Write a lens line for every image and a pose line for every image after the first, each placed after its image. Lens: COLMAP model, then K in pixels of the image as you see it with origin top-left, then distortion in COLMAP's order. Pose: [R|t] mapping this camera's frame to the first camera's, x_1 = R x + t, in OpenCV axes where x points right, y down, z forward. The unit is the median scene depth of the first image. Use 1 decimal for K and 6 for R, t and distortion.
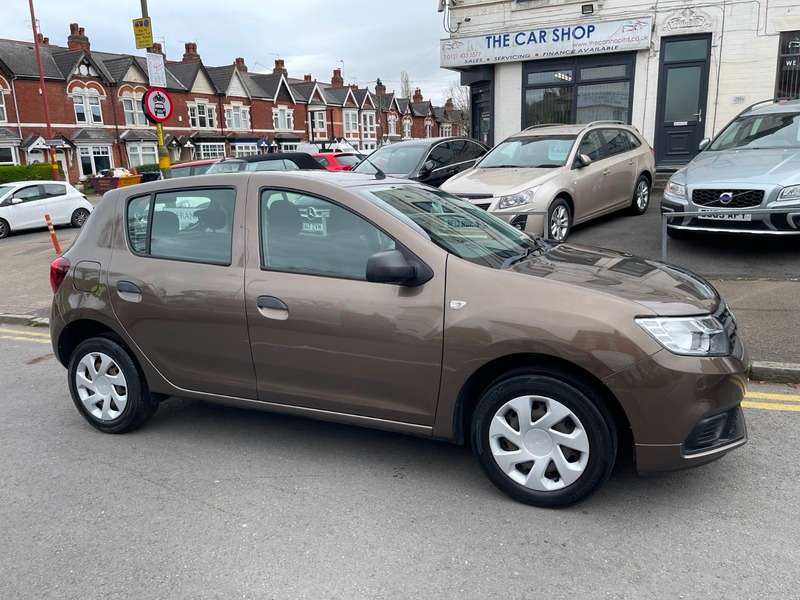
lens RADIAL K [[599.9, 0, 402.4], [0, 599.9, 294.9], [0, 0, 1]] dist [0.076839, -0.102524]
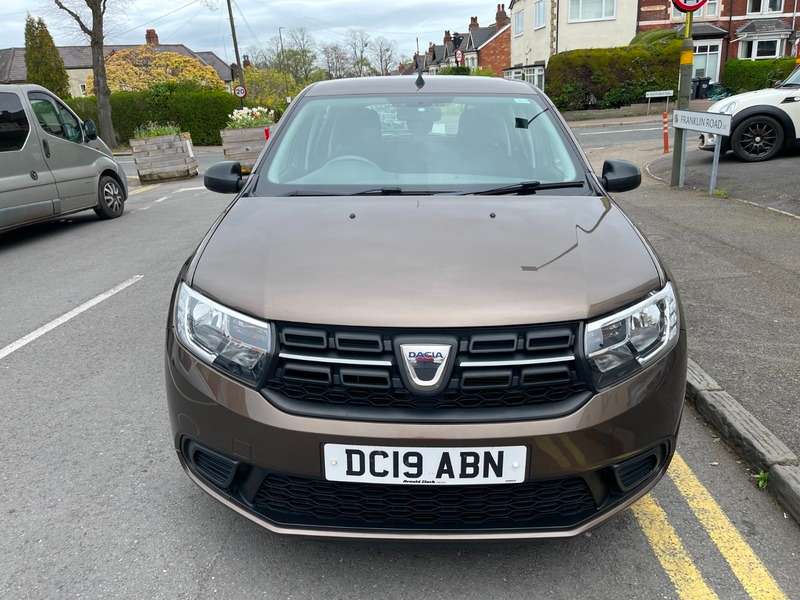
lens RADIAL K [[599.9, 0, 400.1], [0, 599.9, 303.9], [0, 0, 1]] dist [0.076839, -0.102524]
pose [[0.393885, 0.320391, -0.861513, 0.310643], [-0.164977, 0.946705, 0.276646, -0.050805], [0.904233, 0.033163, 0.425750, 0.235454]]
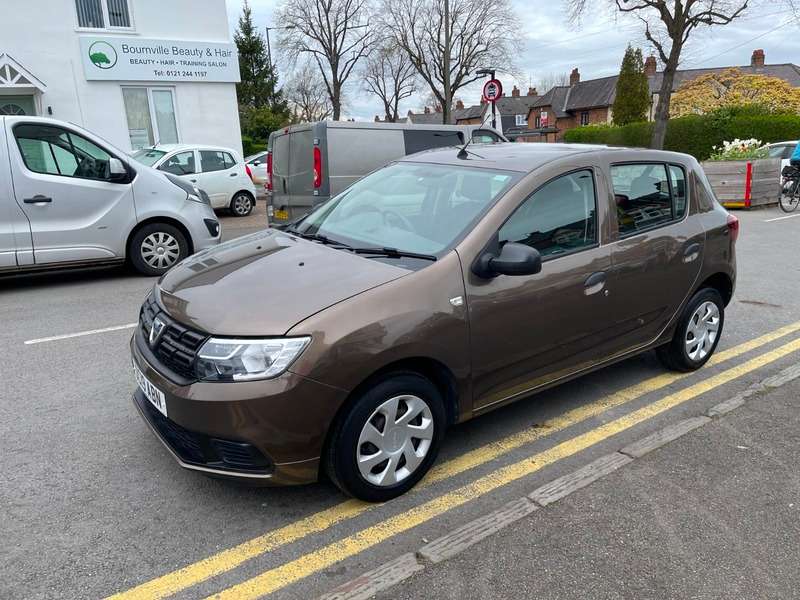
lens RADIAL K [[599.9, 0, 399.2], [0, 599.9, 302.0], [0, 0, 1]] dist [0.076839, -0.102524]
pose [[-0.483981, 0.281785, -0.828468, 0.361548], [-0.136928, 0.910688, 0.389742, -0.138864], [0.864299, 0.302068, -0.402171, 0.545635]]
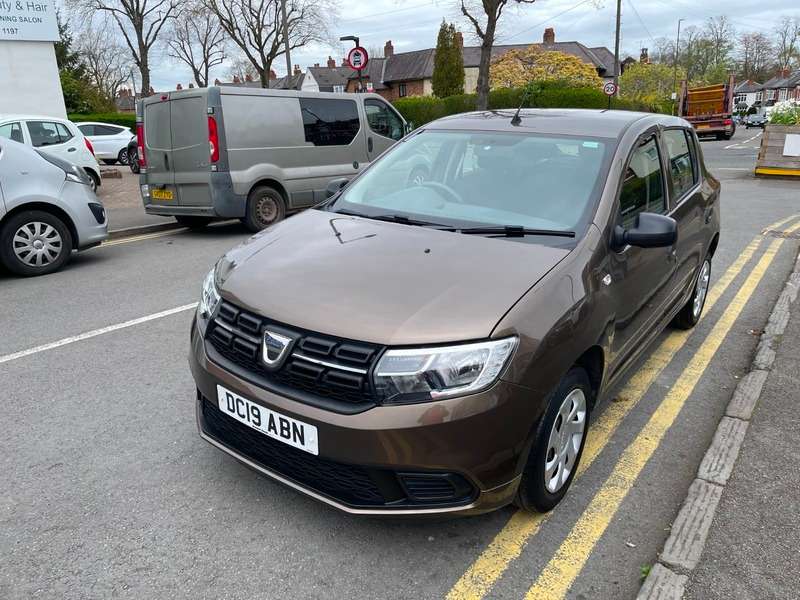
lens RADIAL K [[599.9, 0, 397.6], [0, 599.9, 297.3], [0, 0, 1]] dist [0.076839, -0.102524]
pose [[-0.202062, 0.342082, -0.917688, 0.374235], [-0.173141, 0.909780, 0.377257, -0.105856], [0.963947, 0.235119, -0.124604, 0.390813]]
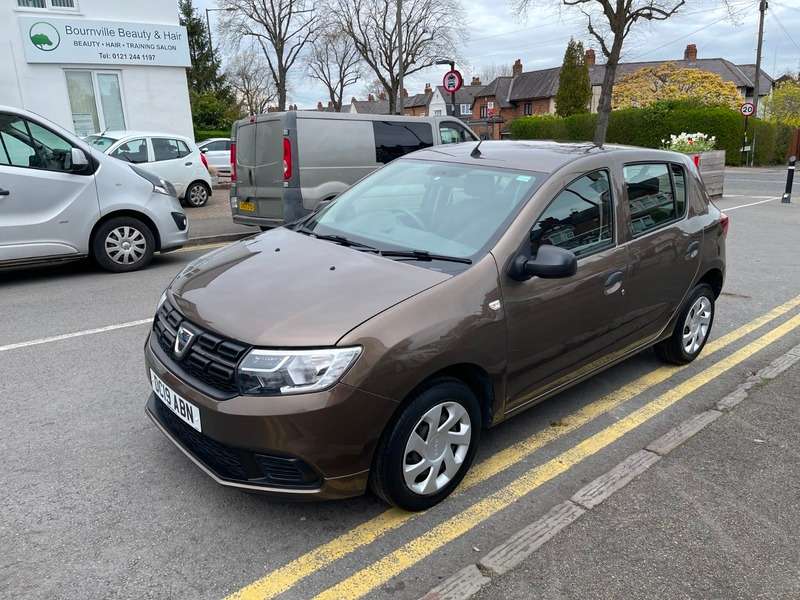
lens RADIAL K [[599.9, 0, 398.7], [0, 599.9, 298.2], [0, 0, 1]] dist [0.076839, -0.102524]
pose [[-0.402433, 0.299136, -0.865197, 0.374547], [-0.161016, 0.907243, 0.388567, -0.137162], [0.901178, 0.295683, -0.316939, 0.499099]]
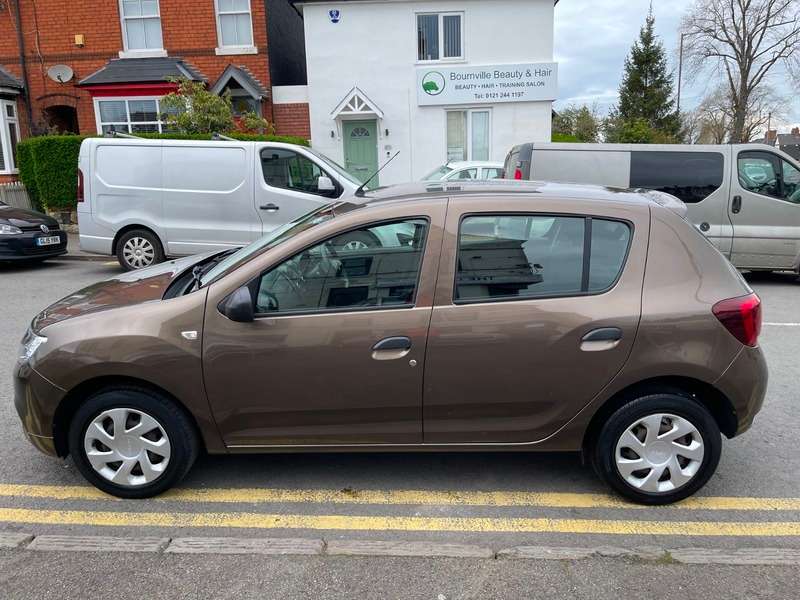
lens RADIAL K [[599.9, 0, 400.2], [0, 599.9, 296.5], [0, 0, 1]] dist [0.076839, -0.102524]
pose [[-0.916672, 0.143156, -0.373120, 0.108329], [-0.030063, 0.906293, 0.421579, -0.181291], [0.398508, 0.397666, -0.826470, 0.749931]]
